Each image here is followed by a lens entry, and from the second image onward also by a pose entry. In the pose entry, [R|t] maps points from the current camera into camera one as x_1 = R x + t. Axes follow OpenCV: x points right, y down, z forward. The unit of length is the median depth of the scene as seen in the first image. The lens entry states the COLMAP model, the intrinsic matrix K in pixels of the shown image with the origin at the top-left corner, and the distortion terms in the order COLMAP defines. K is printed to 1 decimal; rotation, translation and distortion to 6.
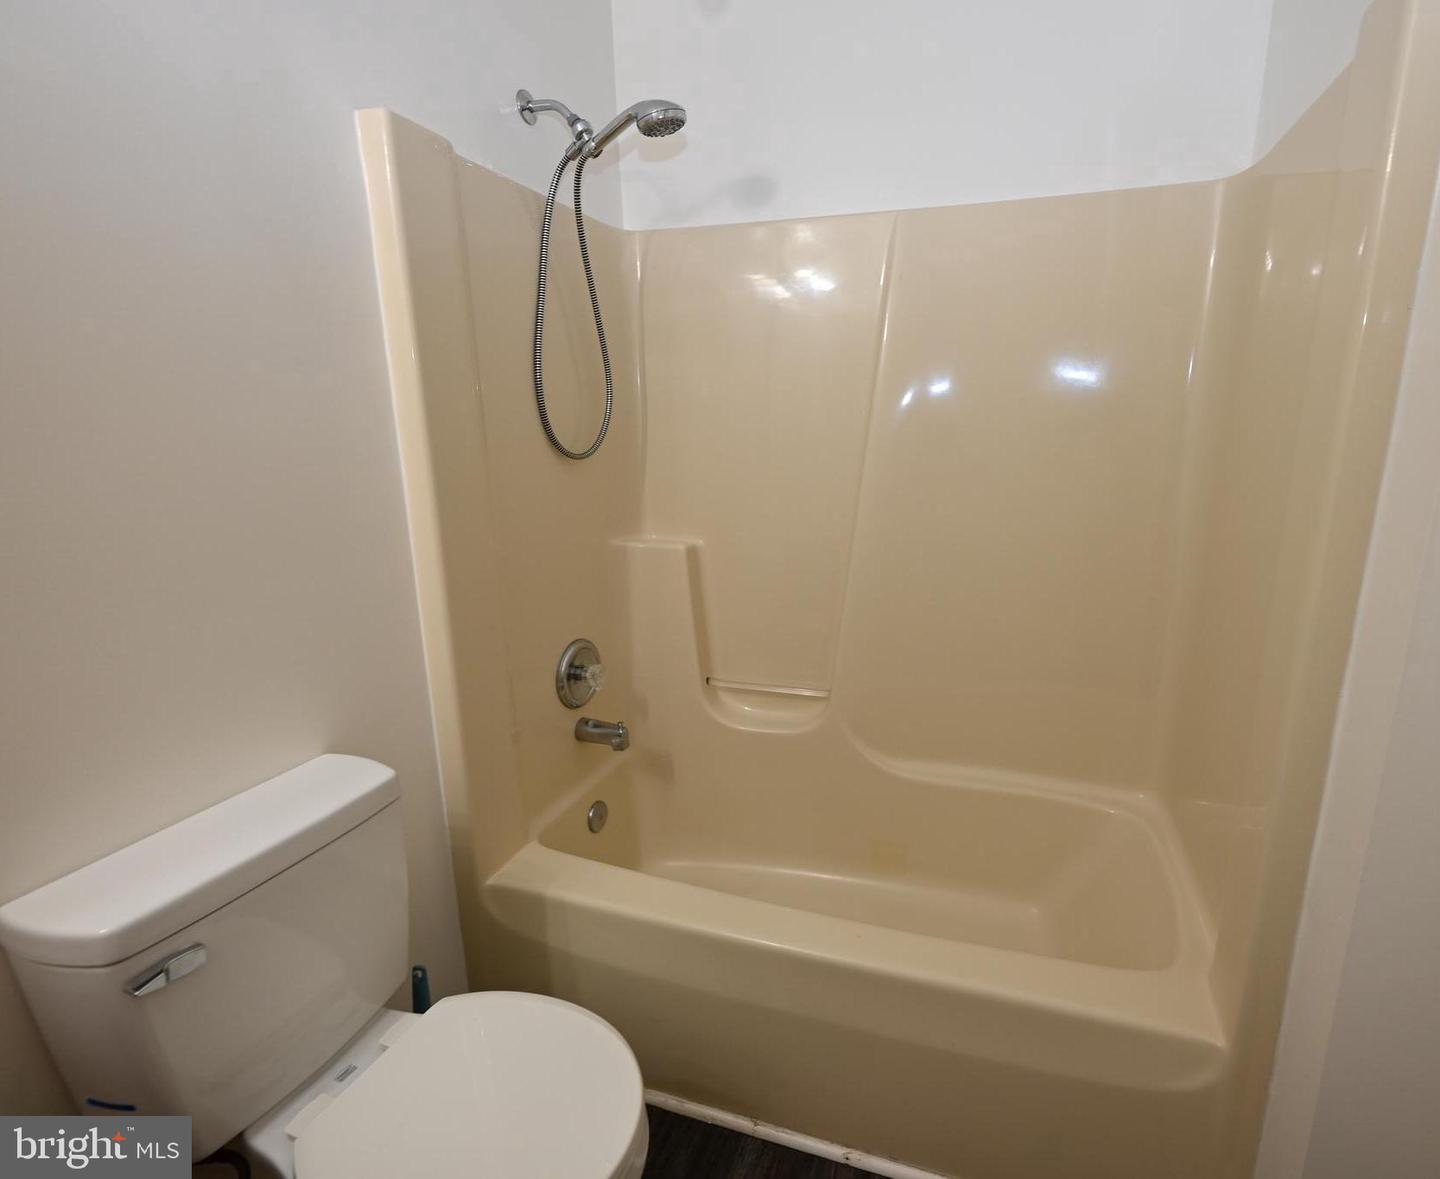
lens RADIAL K [[714.6, 0, 791.2], [0, 714.6, 586.0], [0, 0, 1]] dist [0.007027, 0.001296]
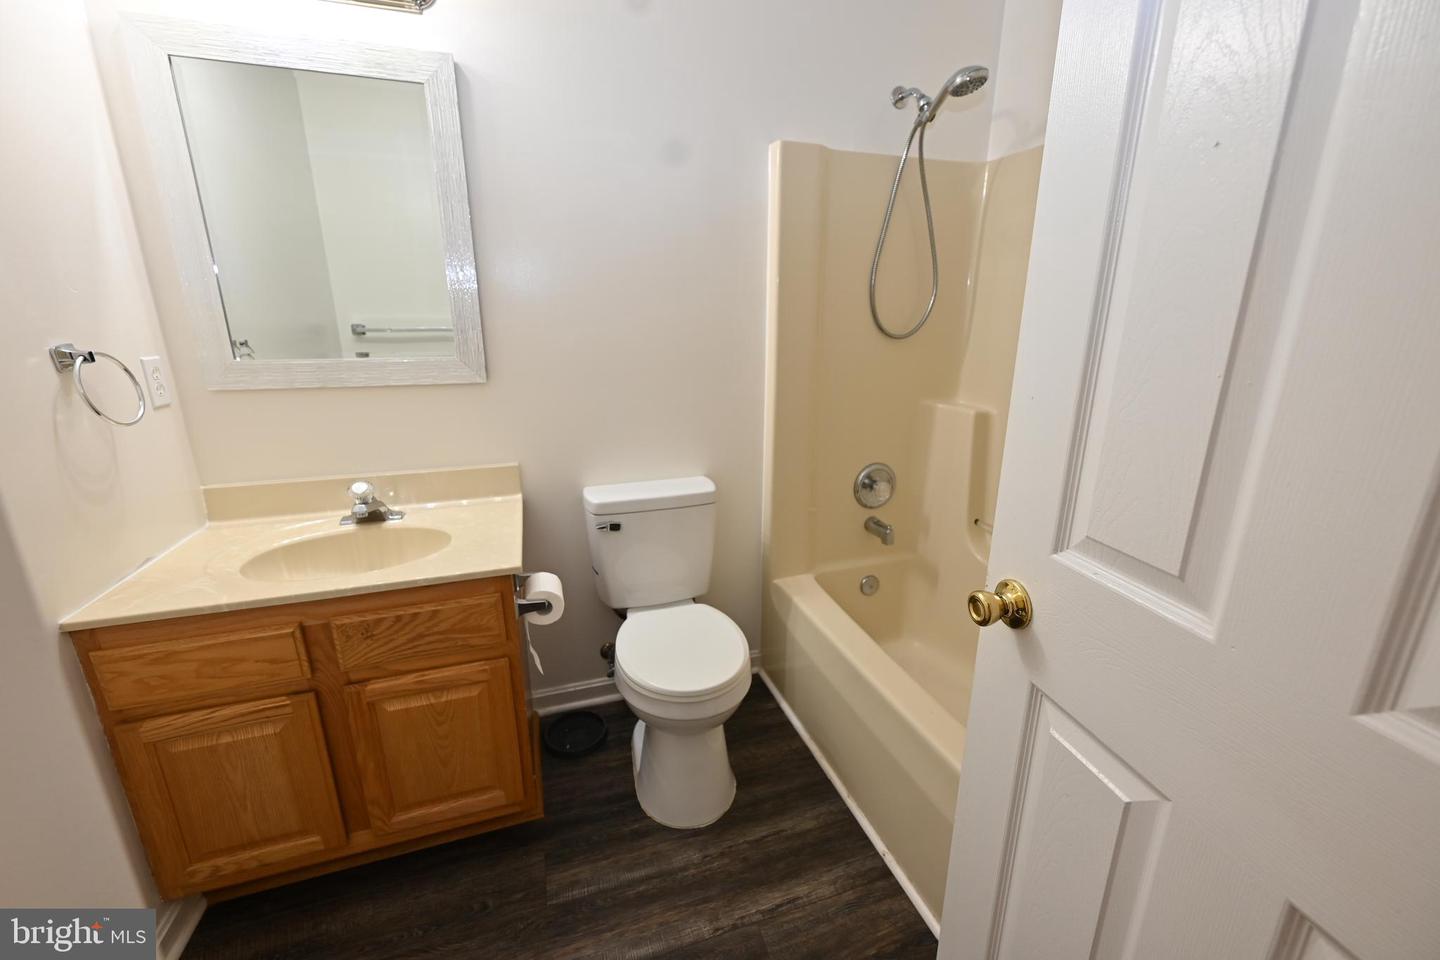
lens RADIAL K [[569.6, 0, 706.6], [0, 569.6, 472.8], [0, 0, 1]] dist [-0.000599, -0.000046]
pose [[0.577967, 0.221619, -0.785391, 0.430731], [-0.181994, 0.973184, 0.140682, -0.005663], [0.795508, 0.061627, 0.602801, 0.019470]]
